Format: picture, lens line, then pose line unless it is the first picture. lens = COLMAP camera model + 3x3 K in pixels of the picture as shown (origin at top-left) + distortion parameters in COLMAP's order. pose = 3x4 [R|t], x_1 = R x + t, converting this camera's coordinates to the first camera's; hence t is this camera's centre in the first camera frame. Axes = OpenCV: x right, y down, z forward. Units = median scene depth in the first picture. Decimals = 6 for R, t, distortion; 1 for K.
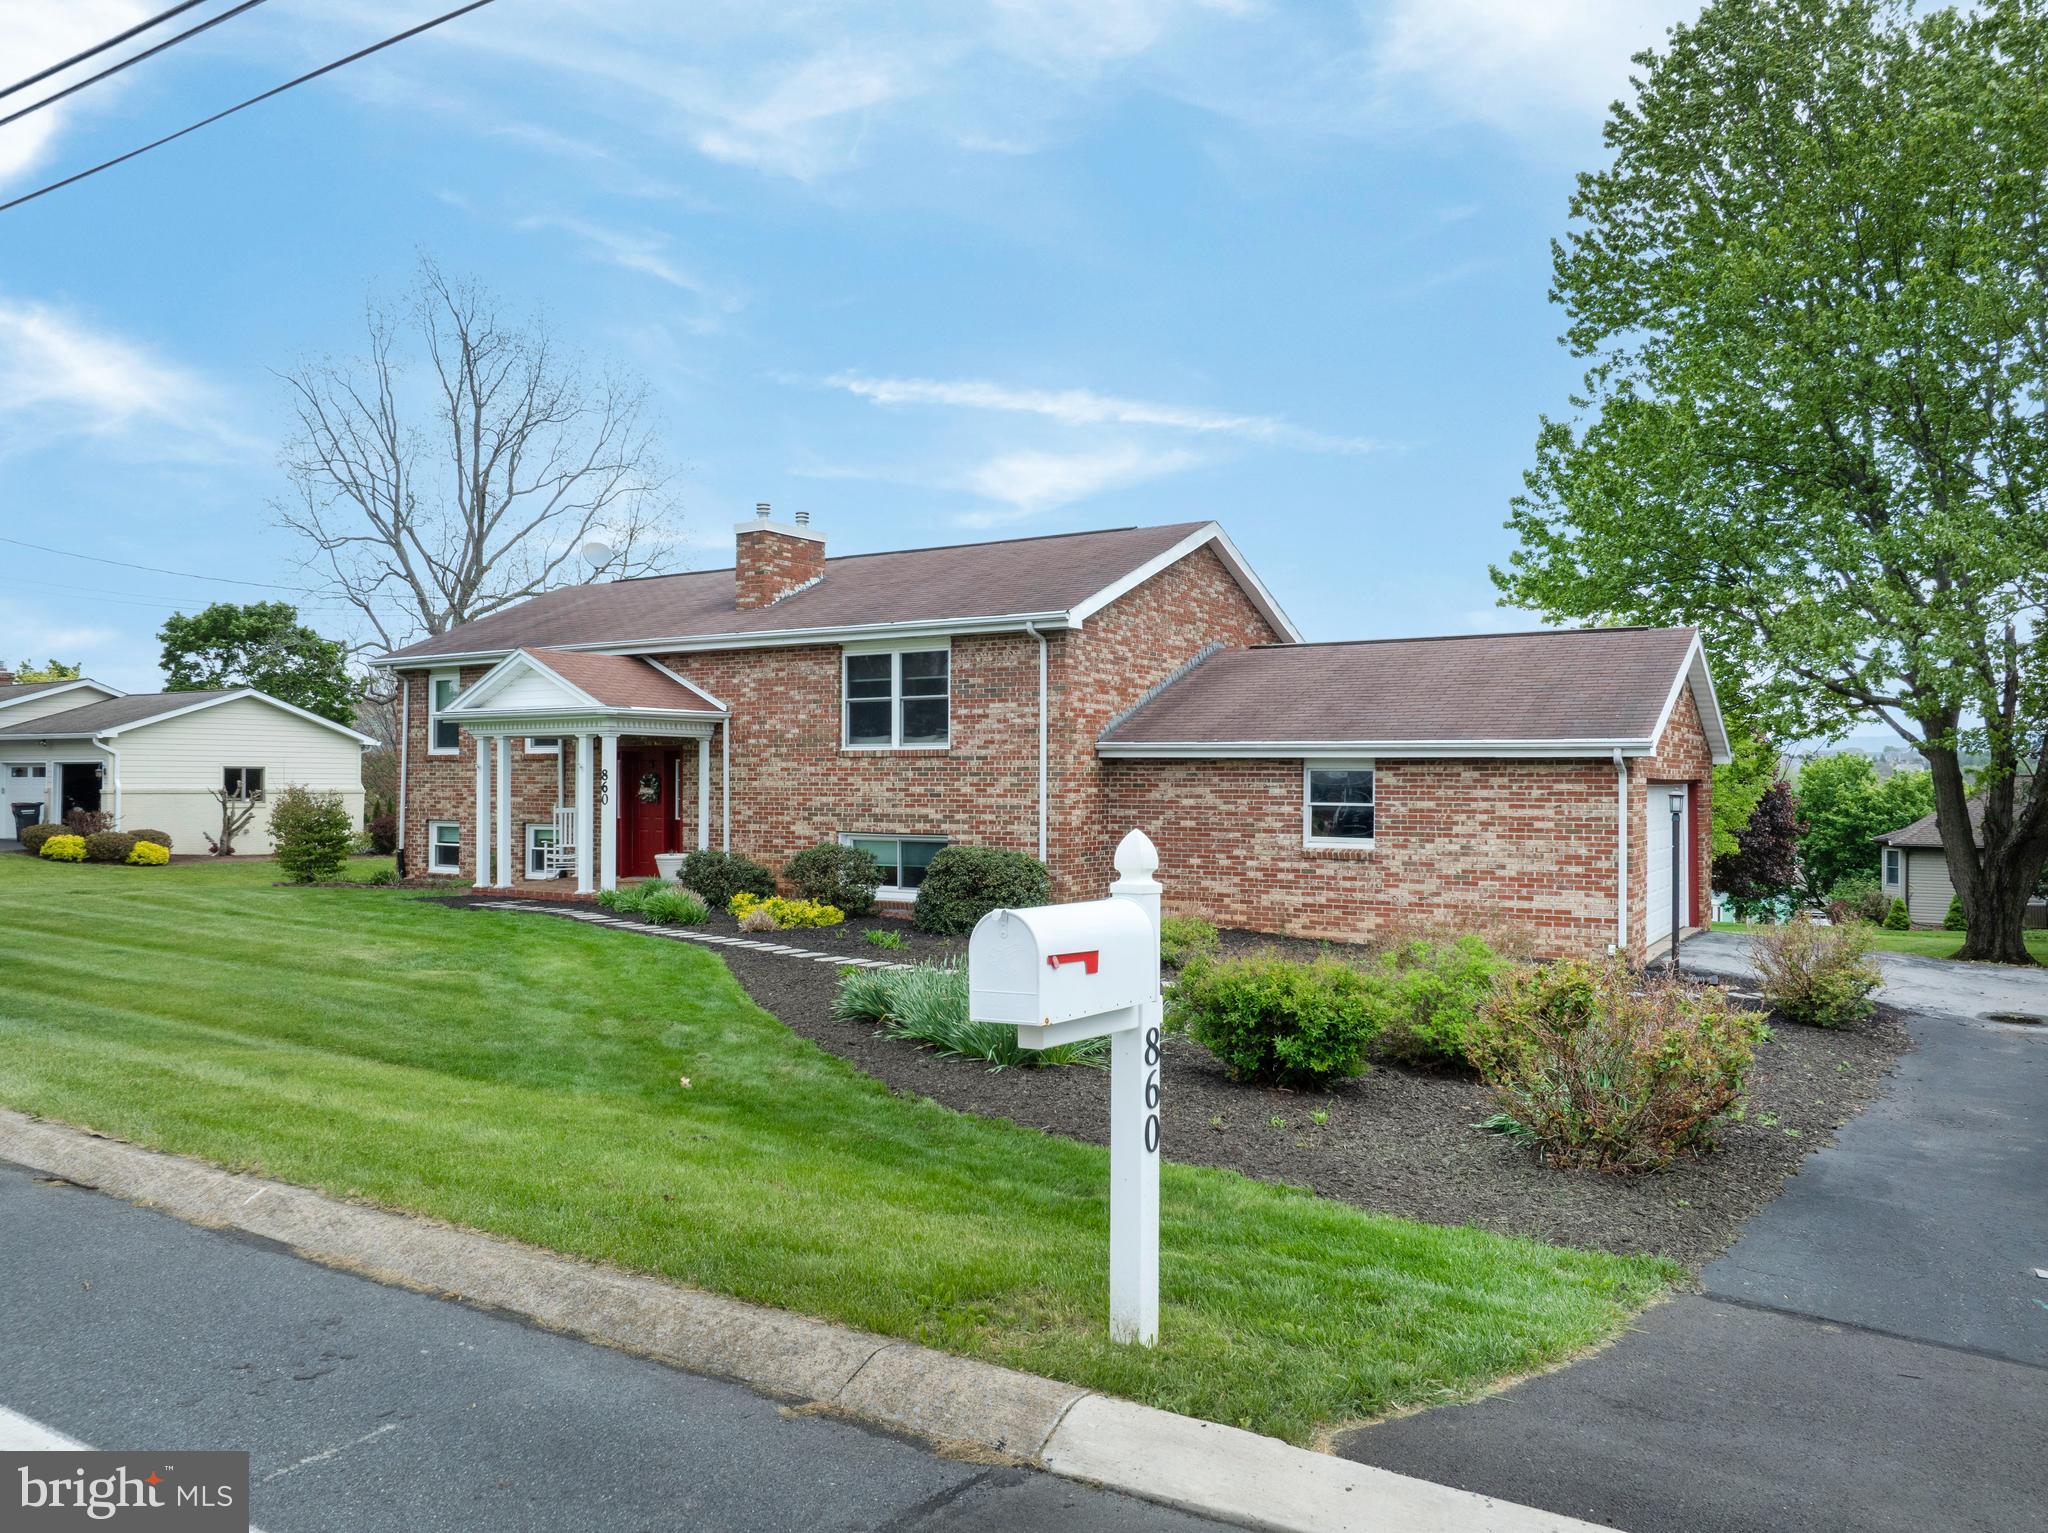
lens RADIAL K [[1439.4, 0, 1024.0], [0, 1439.4, 766.5], [0, 0, 1]] dist [-0.036176, -0.000997]
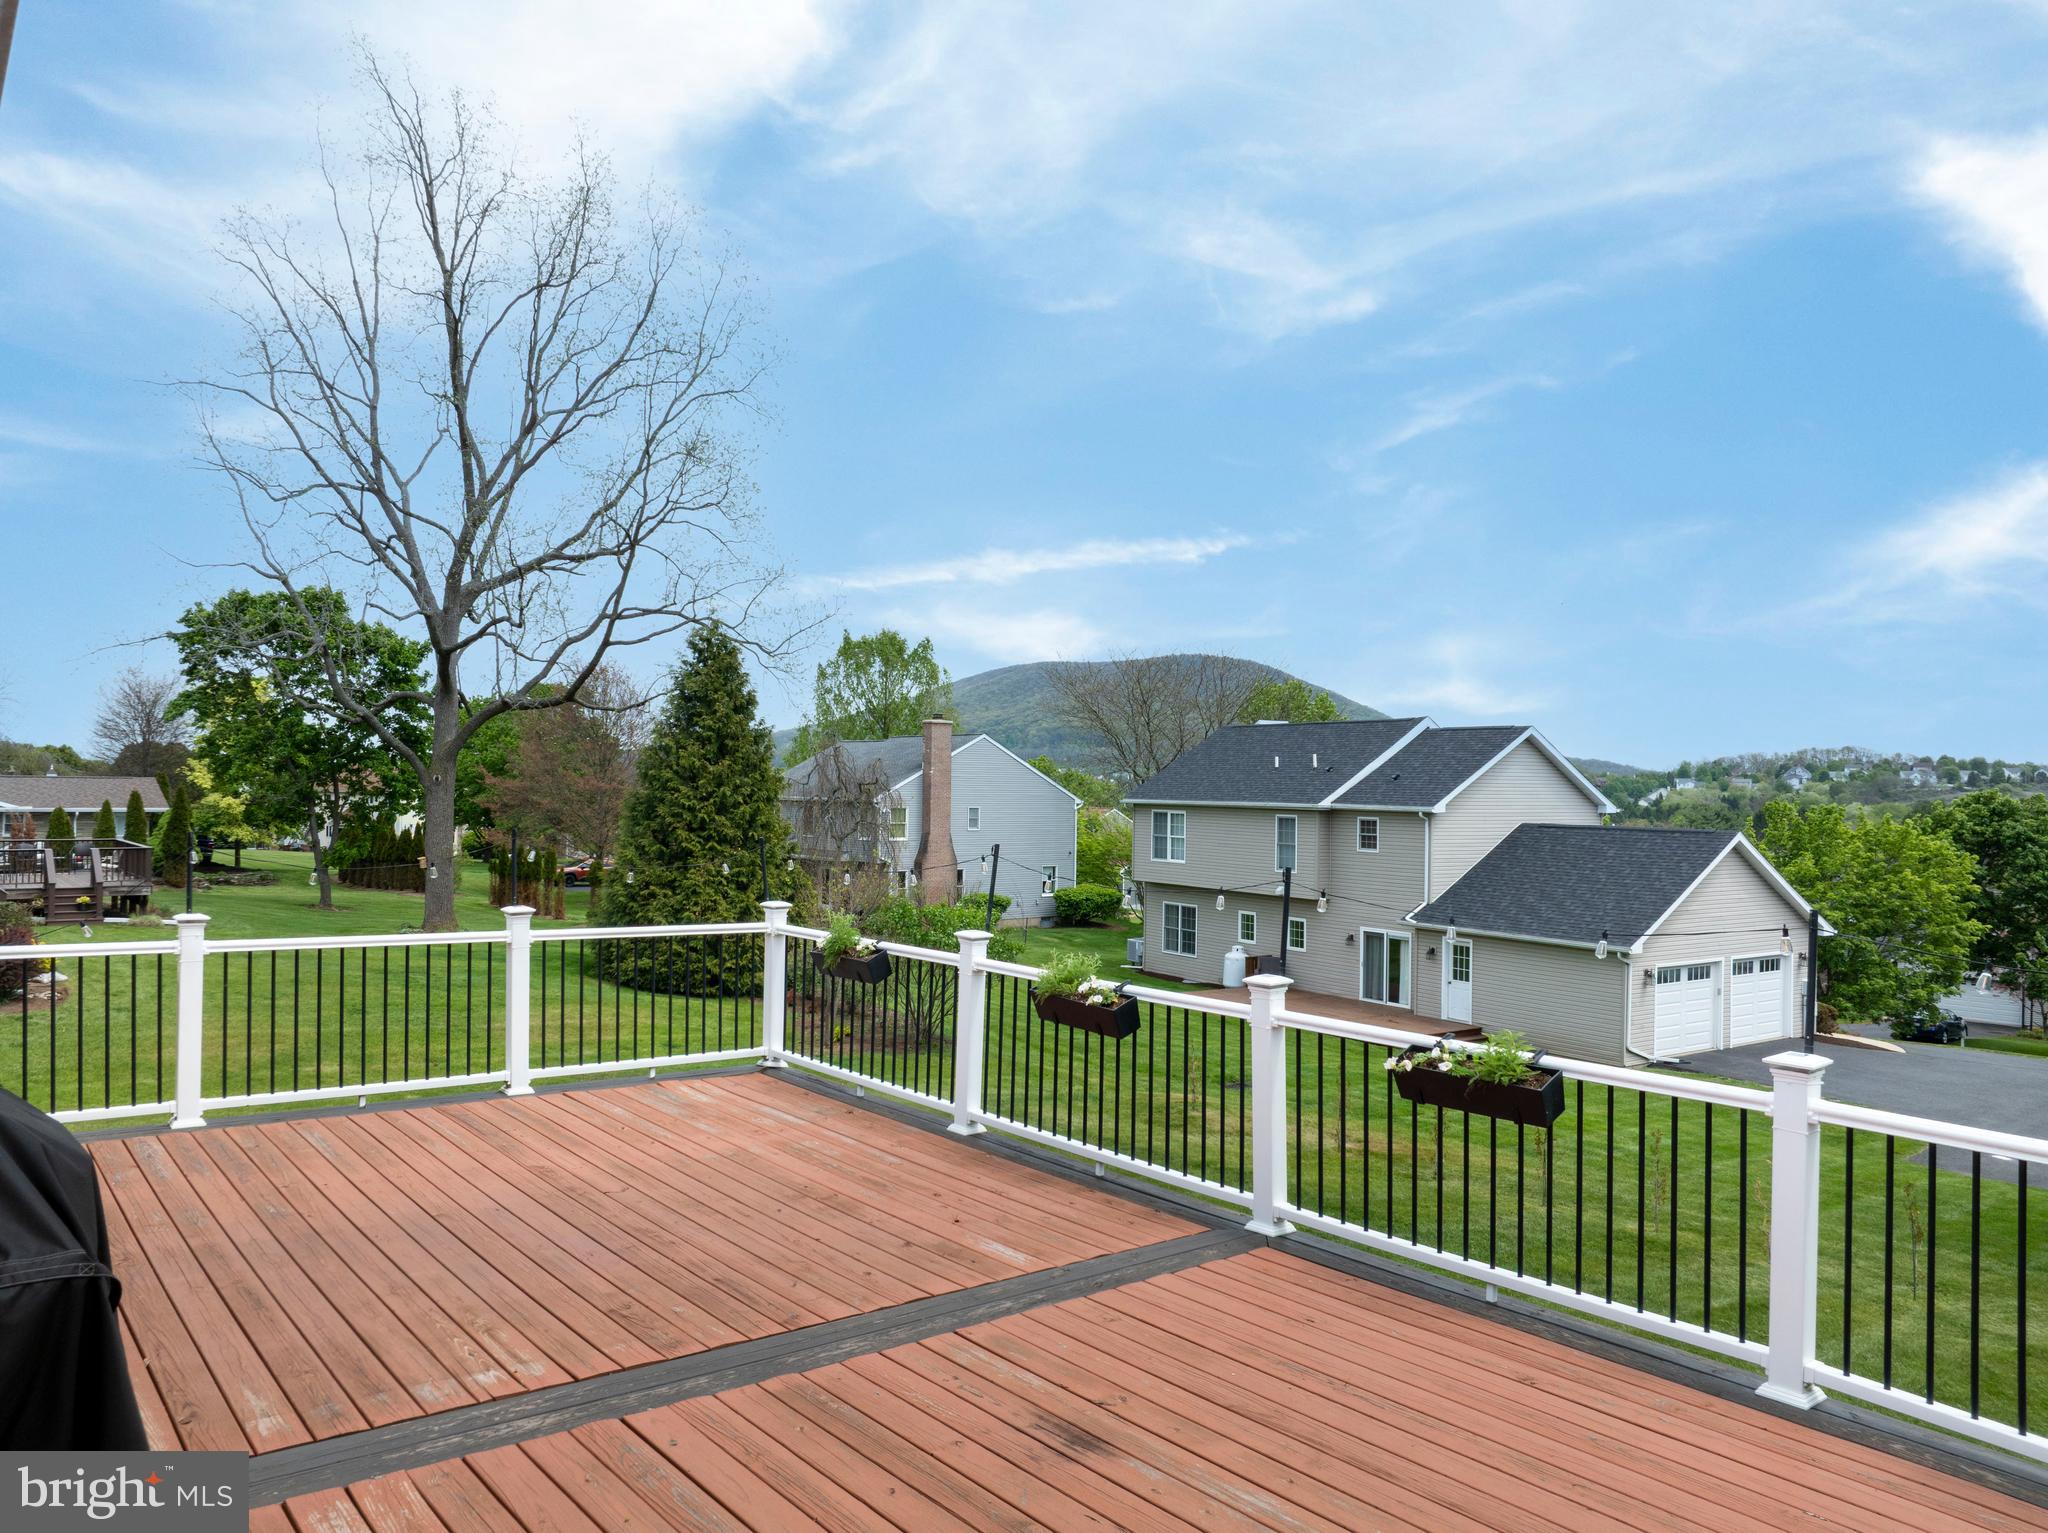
lens RADIAL K [[1439.4, 0, 1024.0], [0, 1439.4, 766.5], [0, 0, 1]] dist [-0.036176, -0.000997]
pose [[0.948069, 0.005216, -0.318023, 0.215754], [-0.007271, 0.999960, -0.005275, -0.058817], [0.317982, 0.007313, 0.948068, 1.251970]]
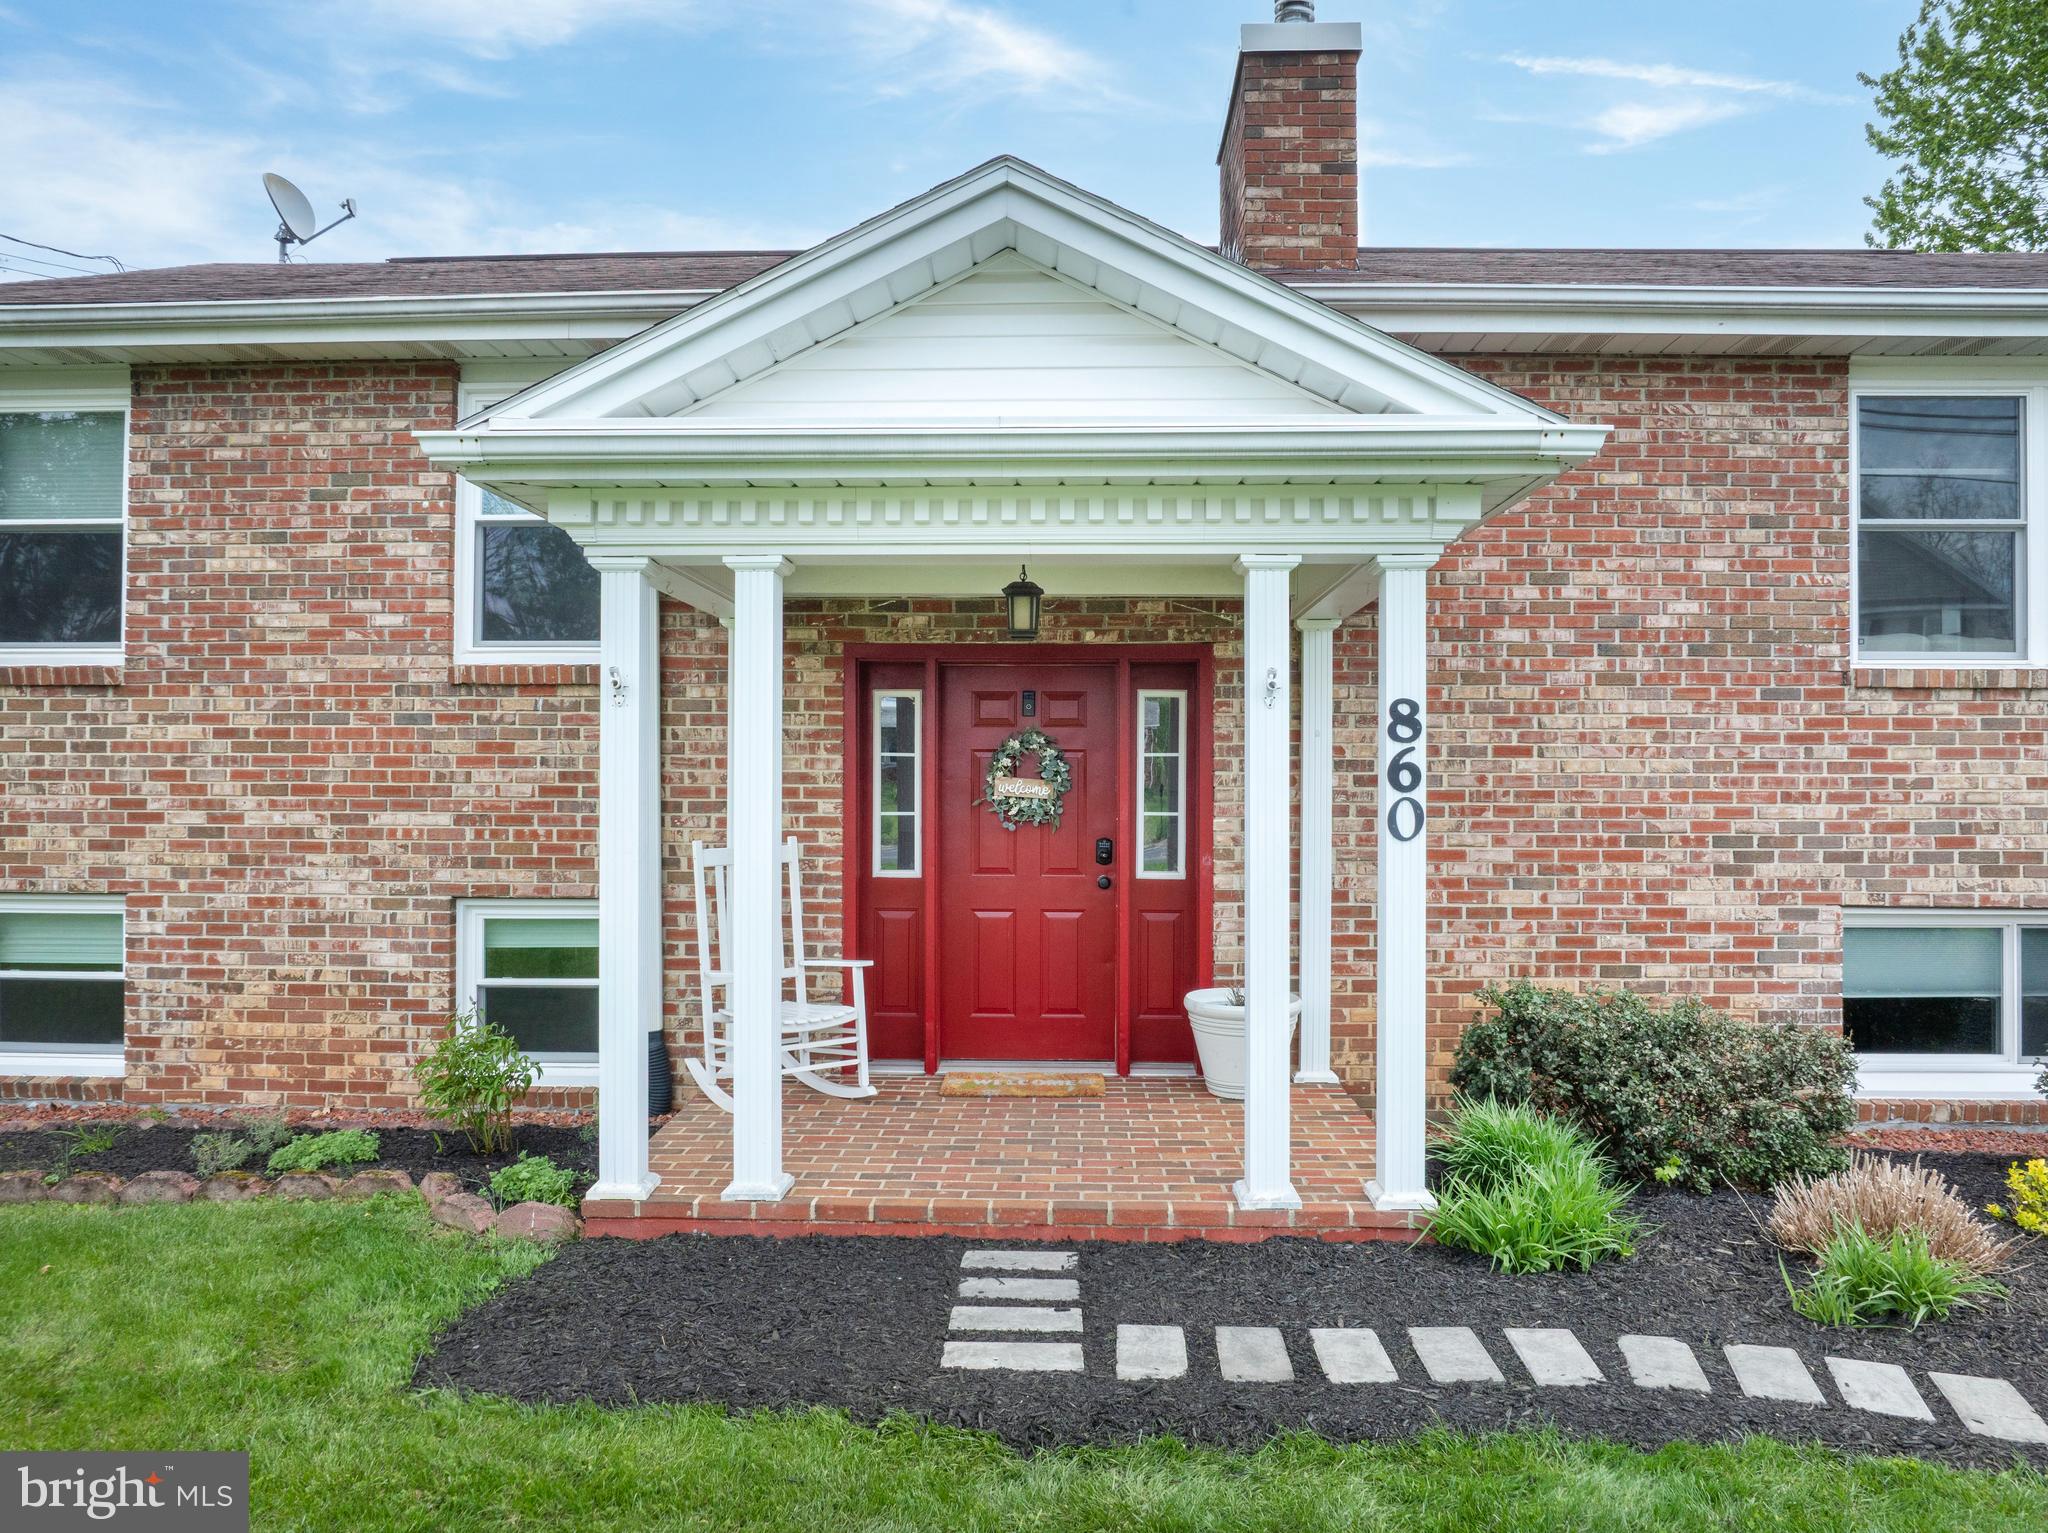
lens RADIAL K [[1439.4, 0, 1024.0], [0, 1439.4, 766.5], [0, 0, 1]] dist [-0.036176, -0.000997]
pose [[0.864431, 0.008223, 0.502684, -0.458877], [-0.006514, 0.999965, -0.005157, 0.014899], [-0.502709, 0.001183, 0.864455, 0.793920]]
